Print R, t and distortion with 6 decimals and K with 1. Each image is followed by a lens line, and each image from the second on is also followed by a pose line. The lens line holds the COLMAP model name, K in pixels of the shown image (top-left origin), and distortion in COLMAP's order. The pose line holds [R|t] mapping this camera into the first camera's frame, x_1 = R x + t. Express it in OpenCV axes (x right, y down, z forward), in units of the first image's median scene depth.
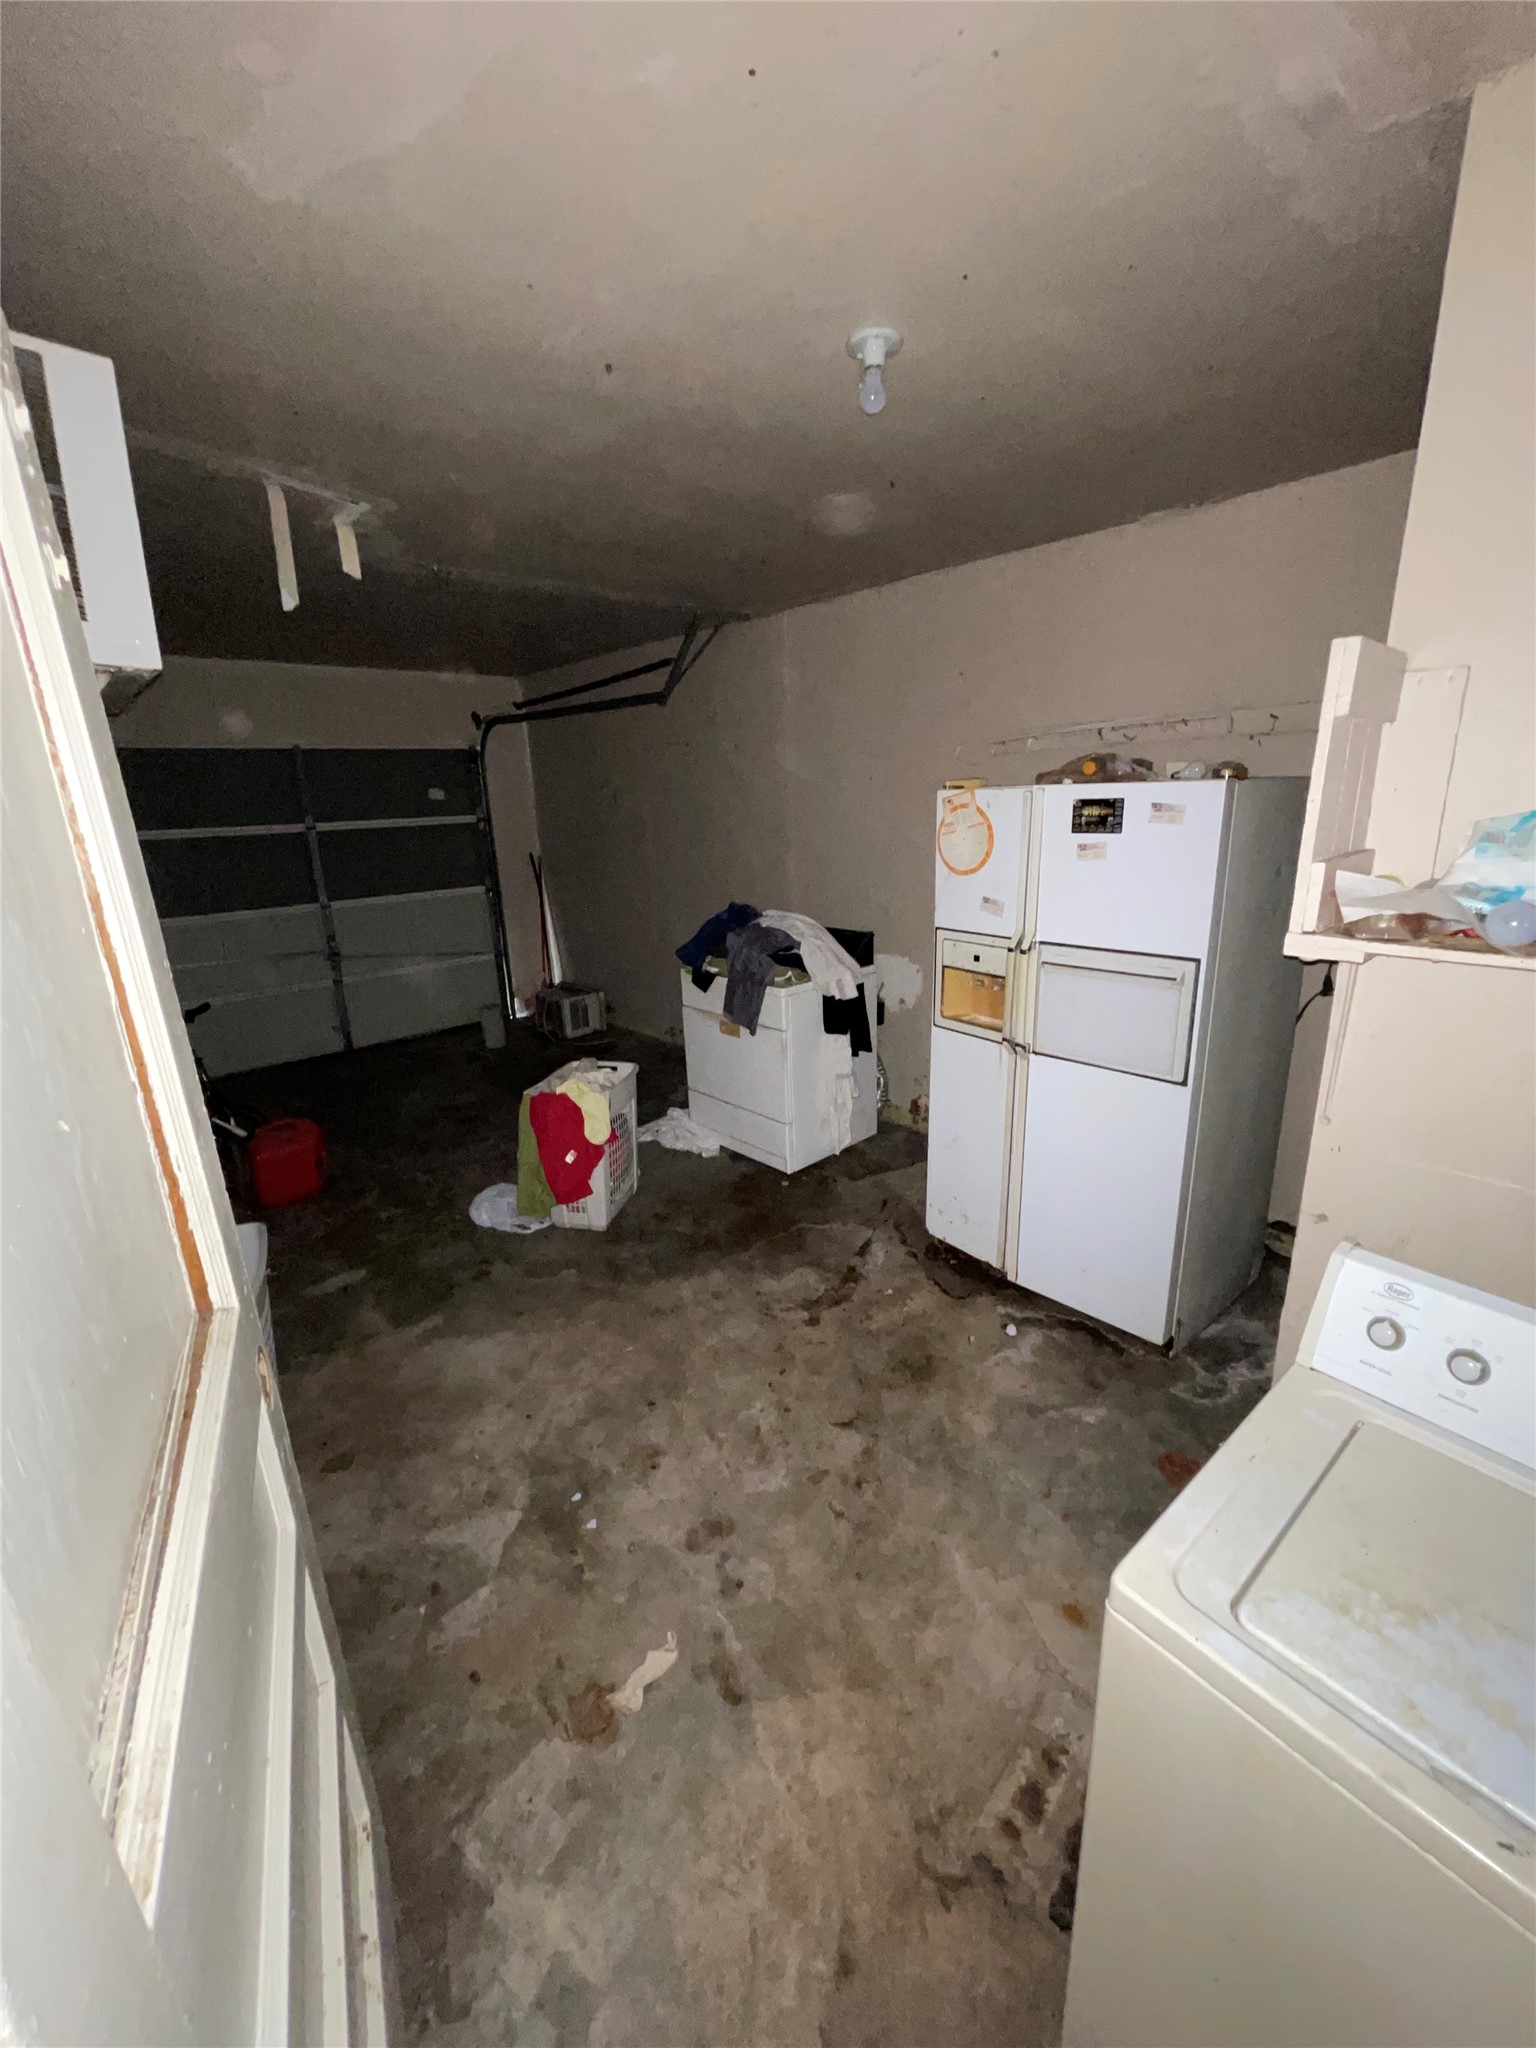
lens RADIAL K [[823.9, 0, 772.8], [0, 823.9, 1027.7], [0, 0, 1]] dist [-0.000387, 0.000125]
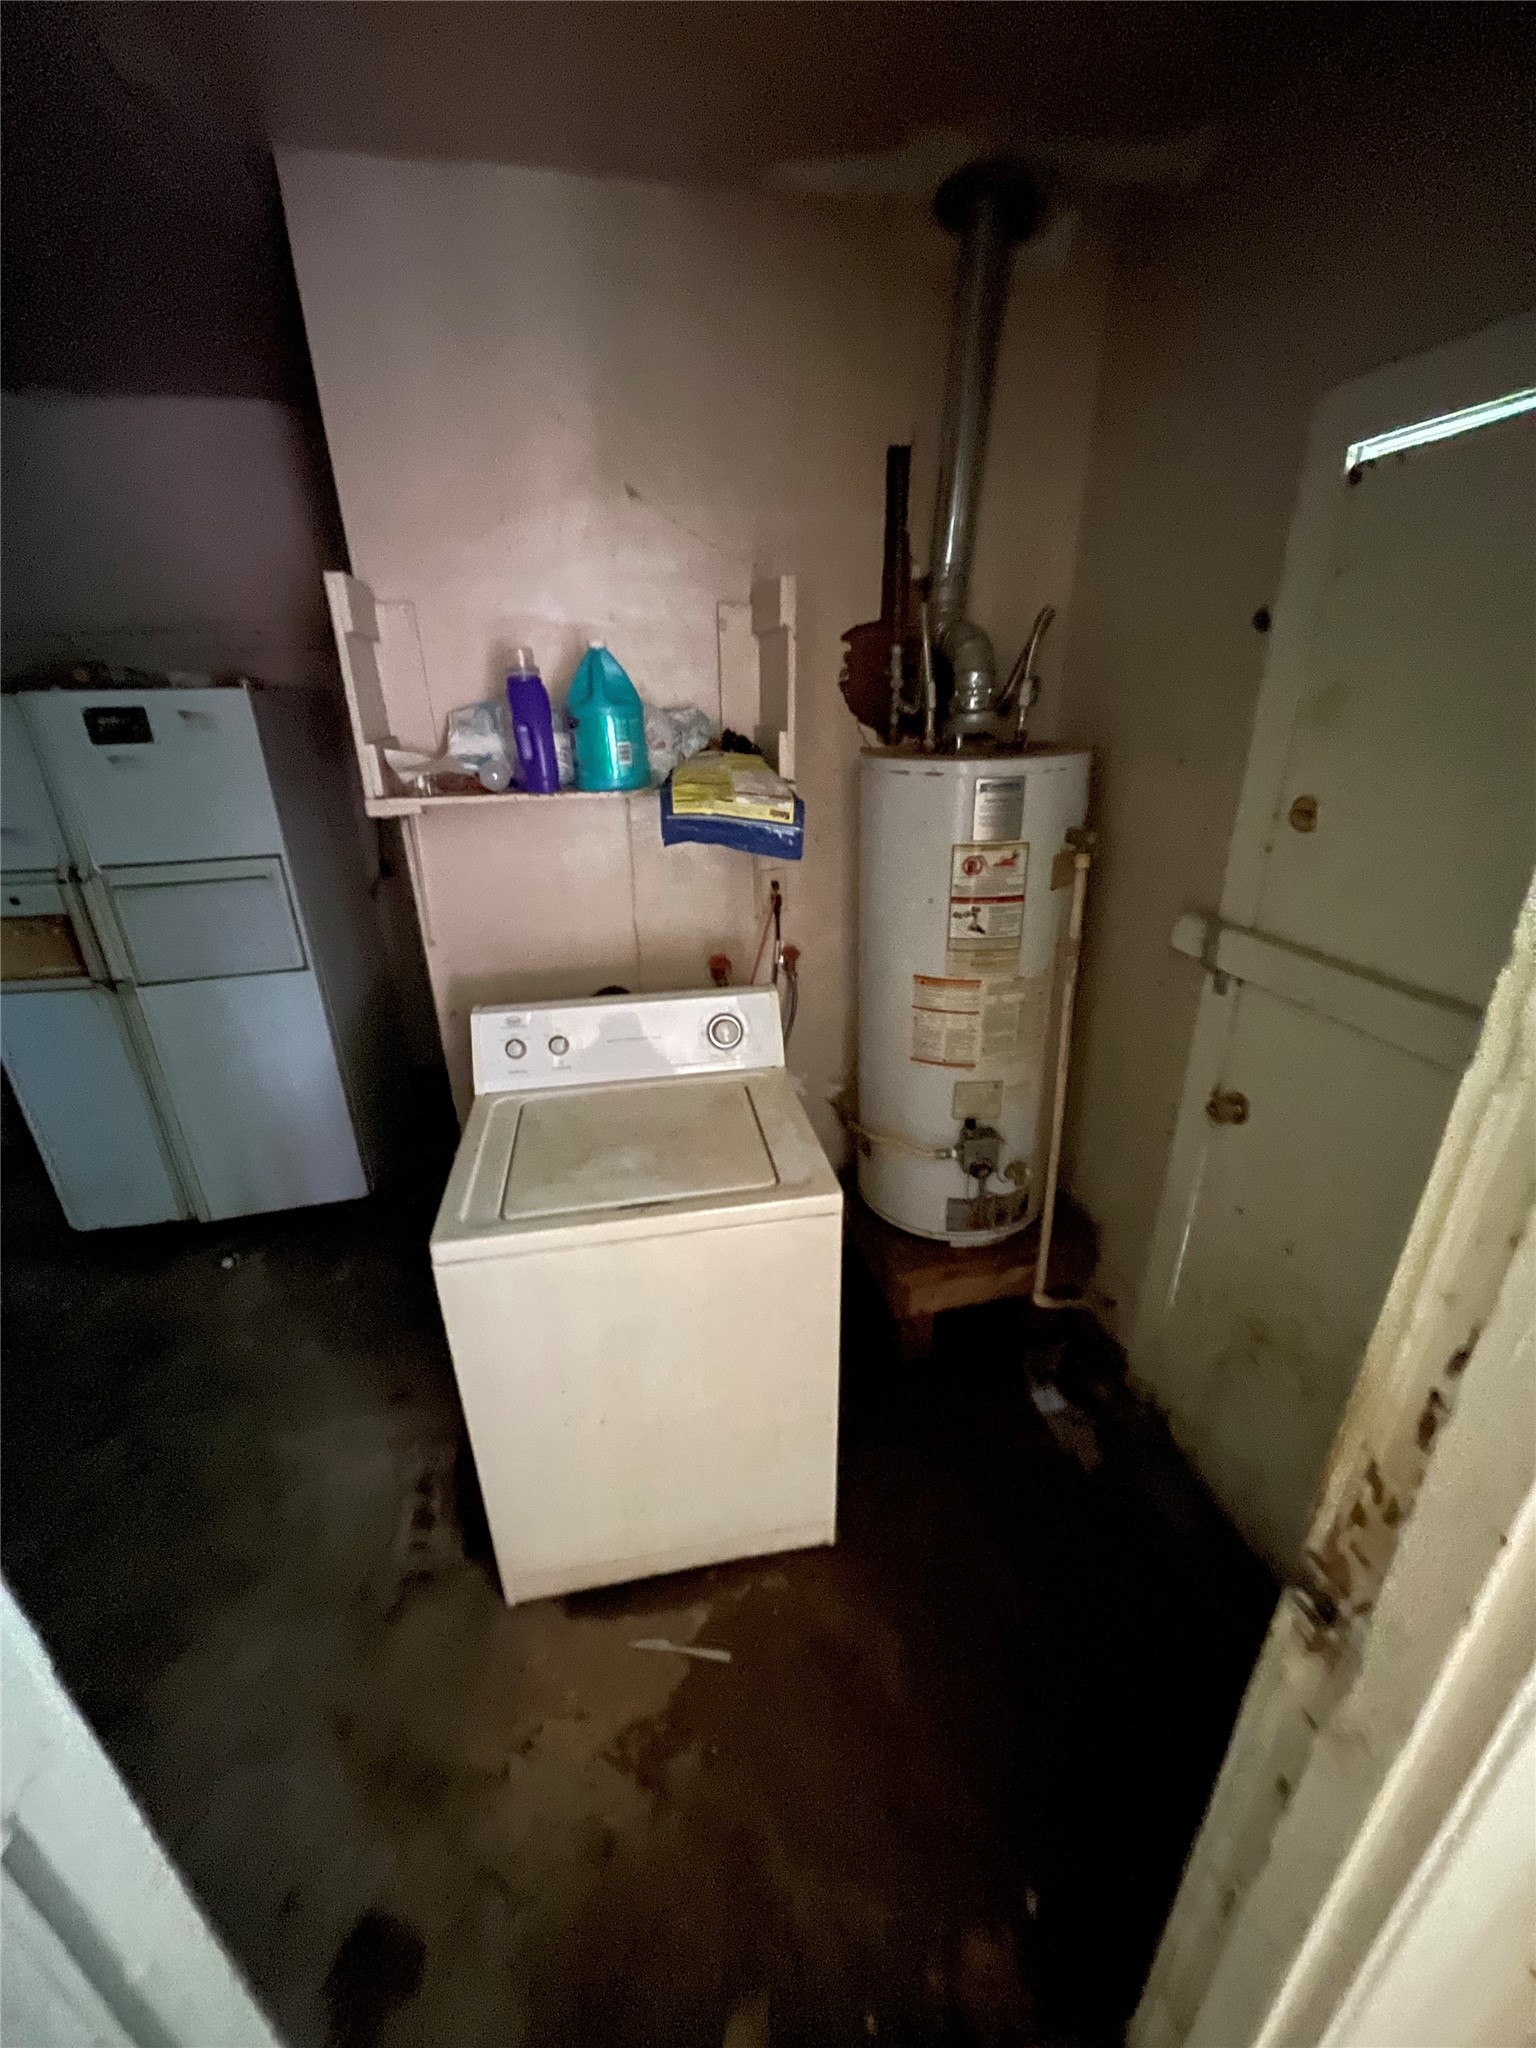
lens RADIAL K [[823.9, 0, 773.2], [0, 823.9, 1028.2], [0, 0, 1]] dist [-0.000387, 0.000125]
pose [[0.471109, -0.311986, 0.825059, -0.154429], [0.247899, 0.944491, 0.215598, 0.061192], [-0.846524, 0.102961, 0.522299, -0.118665]]
